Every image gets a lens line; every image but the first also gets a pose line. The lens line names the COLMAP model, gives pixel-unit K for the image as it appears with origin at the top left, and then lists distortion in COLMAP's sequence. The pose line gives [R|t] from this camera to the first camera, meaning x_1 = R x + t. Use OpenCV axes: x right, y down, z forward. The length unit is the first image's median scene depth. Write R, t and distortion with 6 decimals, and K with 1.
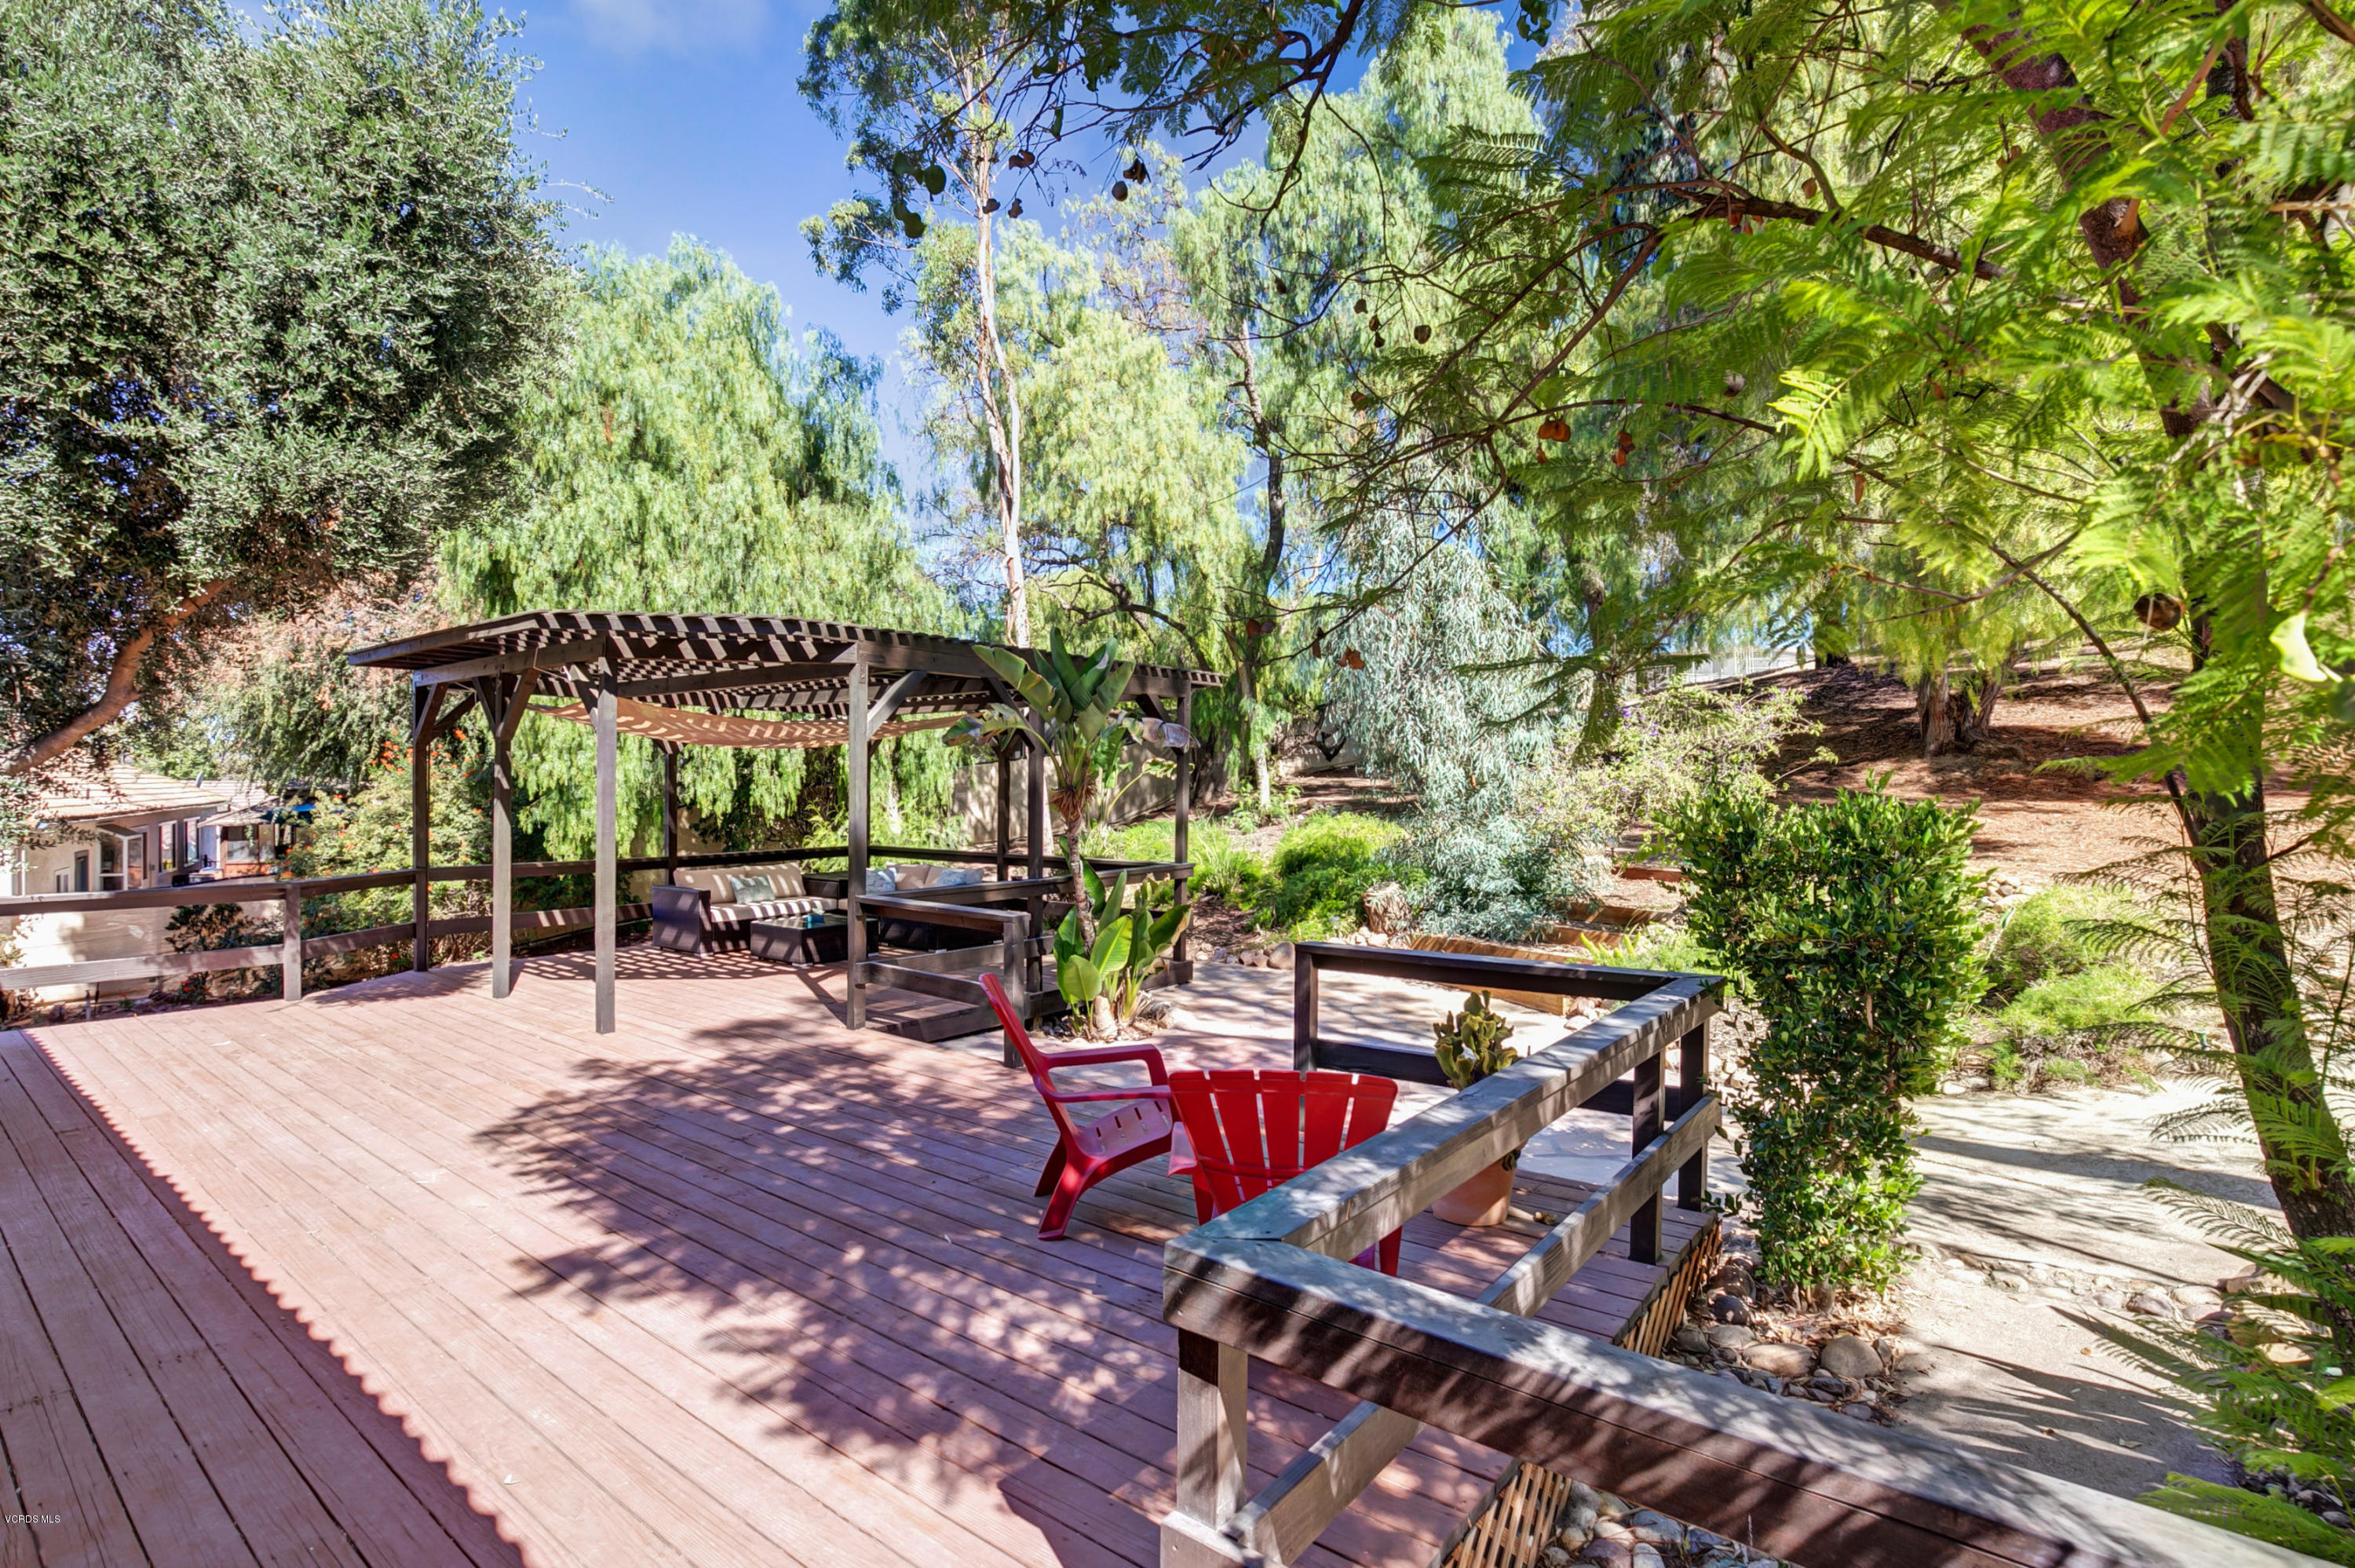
lens RADIAL K [[1079.1, 0, 1175.2], [0, 1079.1, 788.5], [0, 0, 1]] dist [-0.013968, -0.000725]
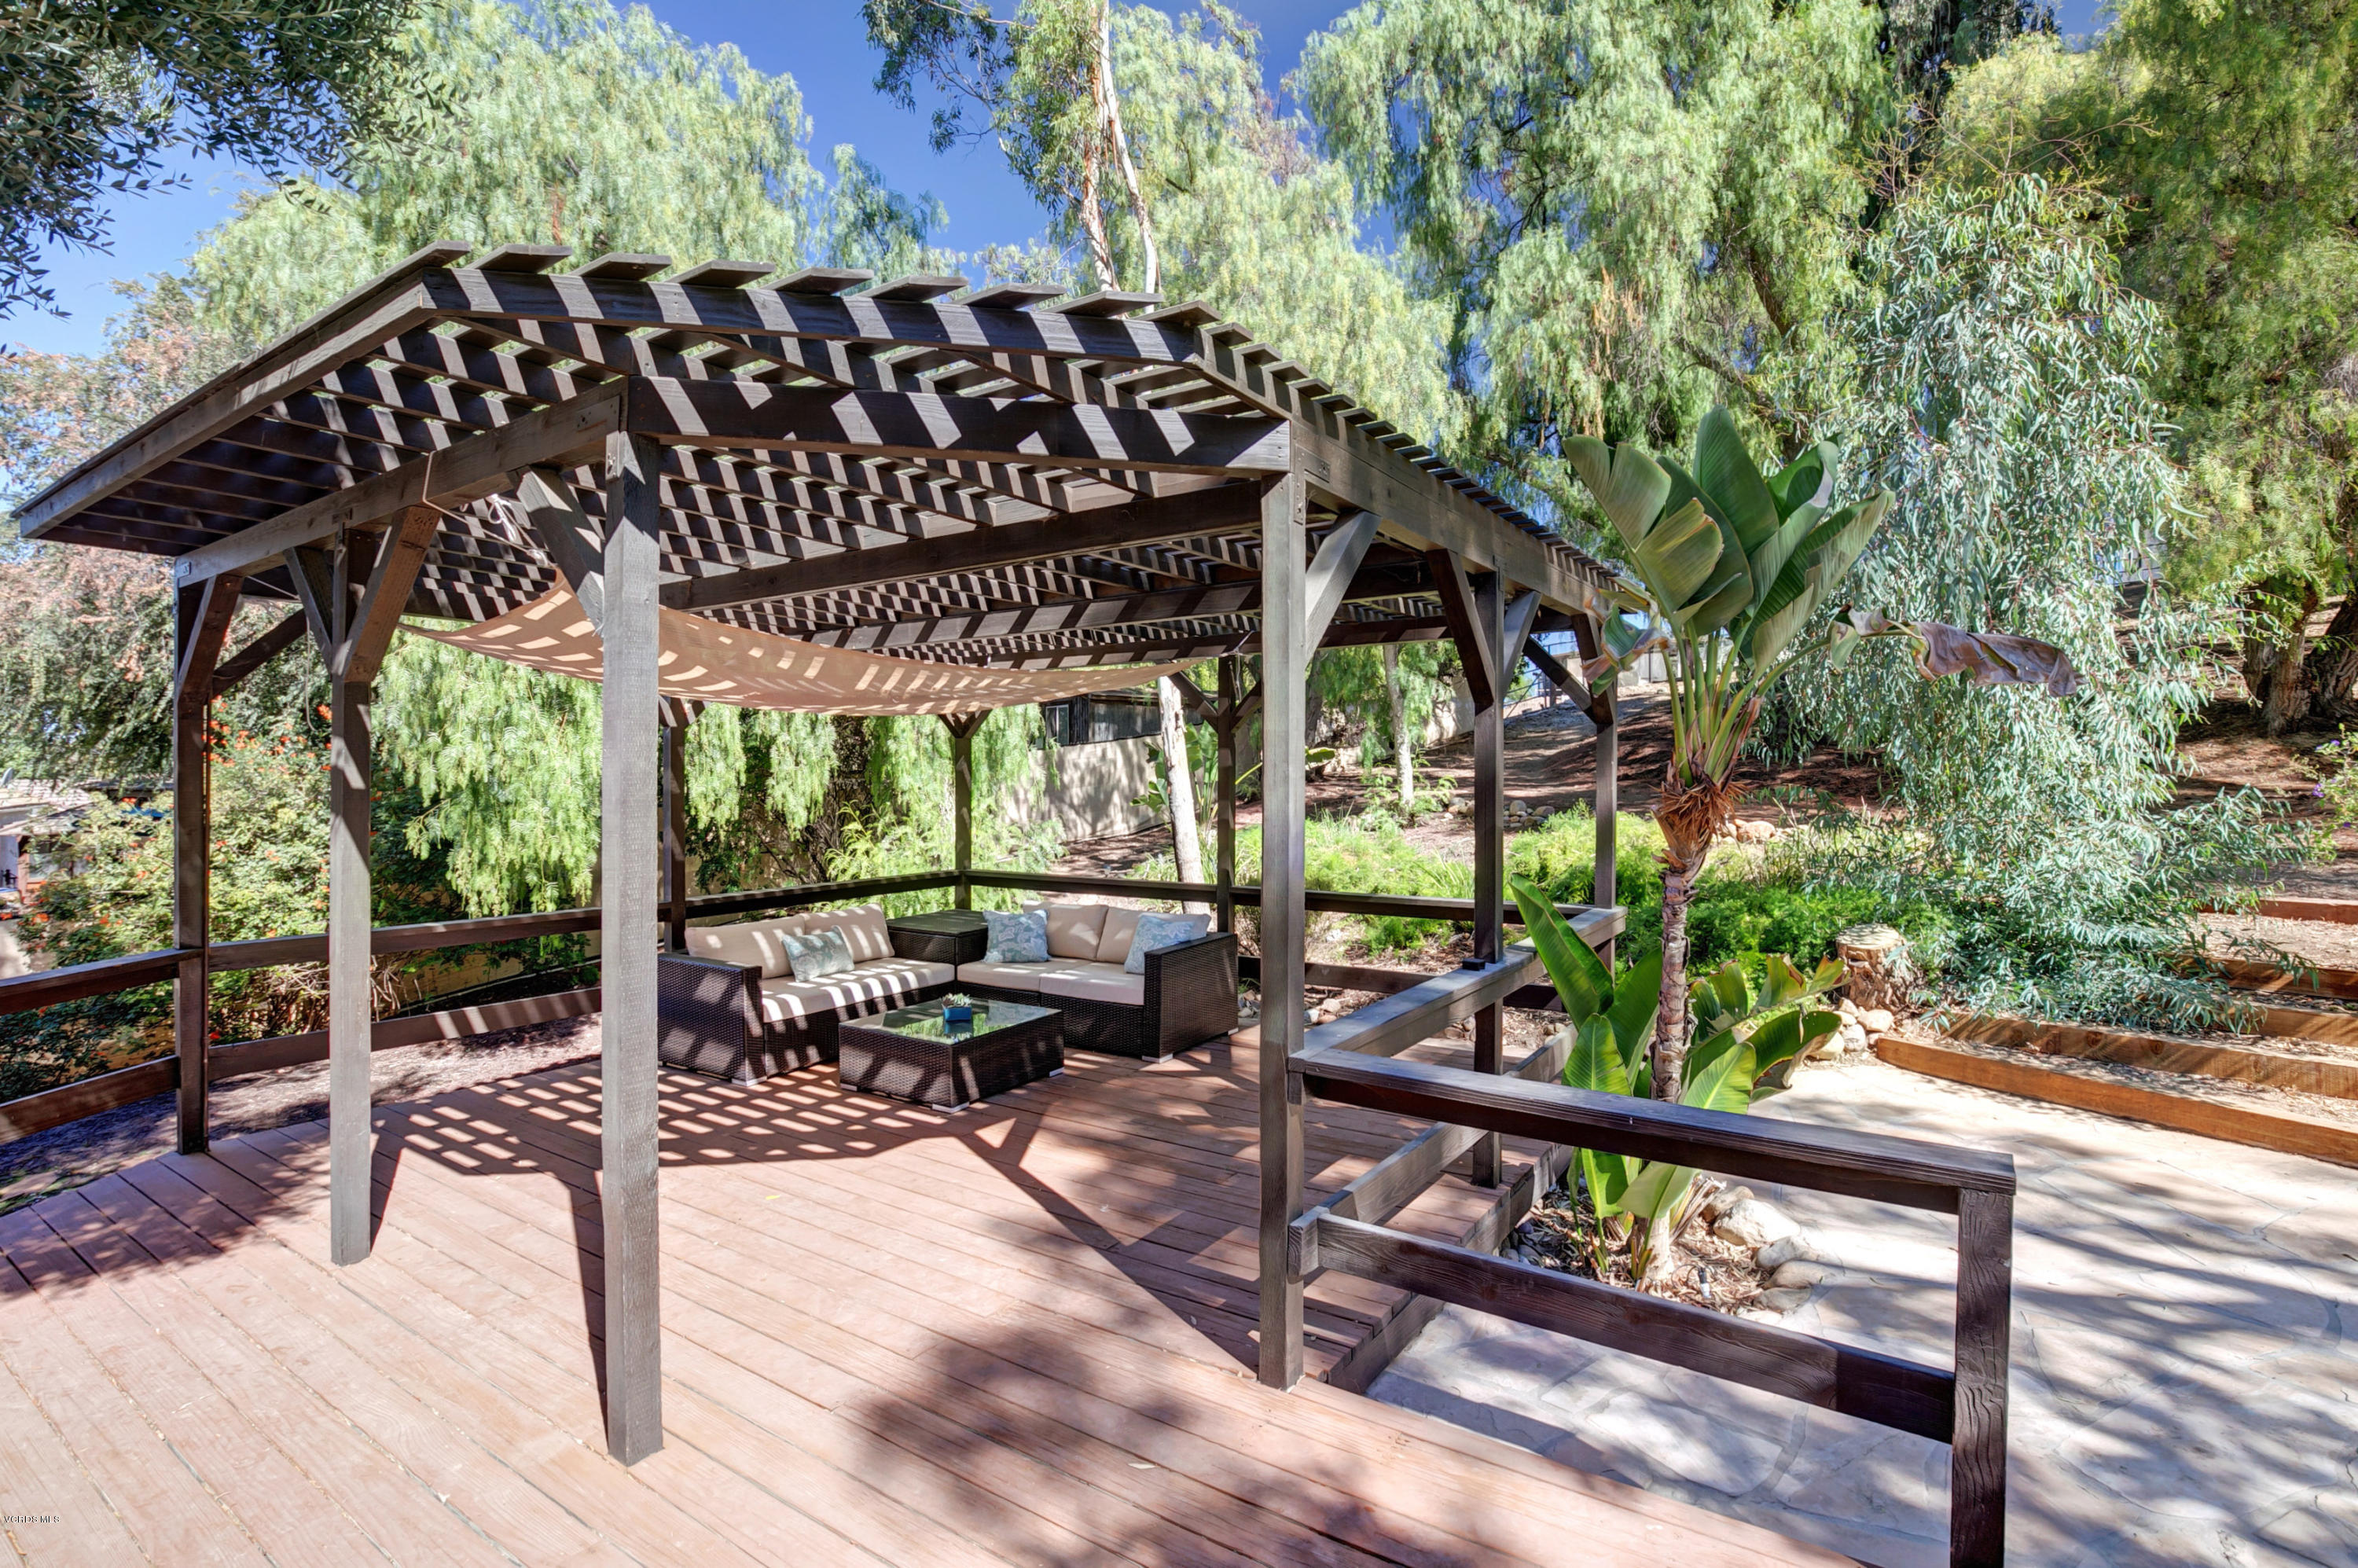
lens RADIAL K [[1080.6, 0, 1227.7], [0, 1080.6, 773.2], [0, 0, 1]] dist [-0.013968, -0.000725]
pose [[0.995221, -0.005073, 0.097511, -0.209893], [0.005855, 0.999953, -0.007736, -0.000744], [-0.097467, 0.008270, 0.995204, 0.356728]]
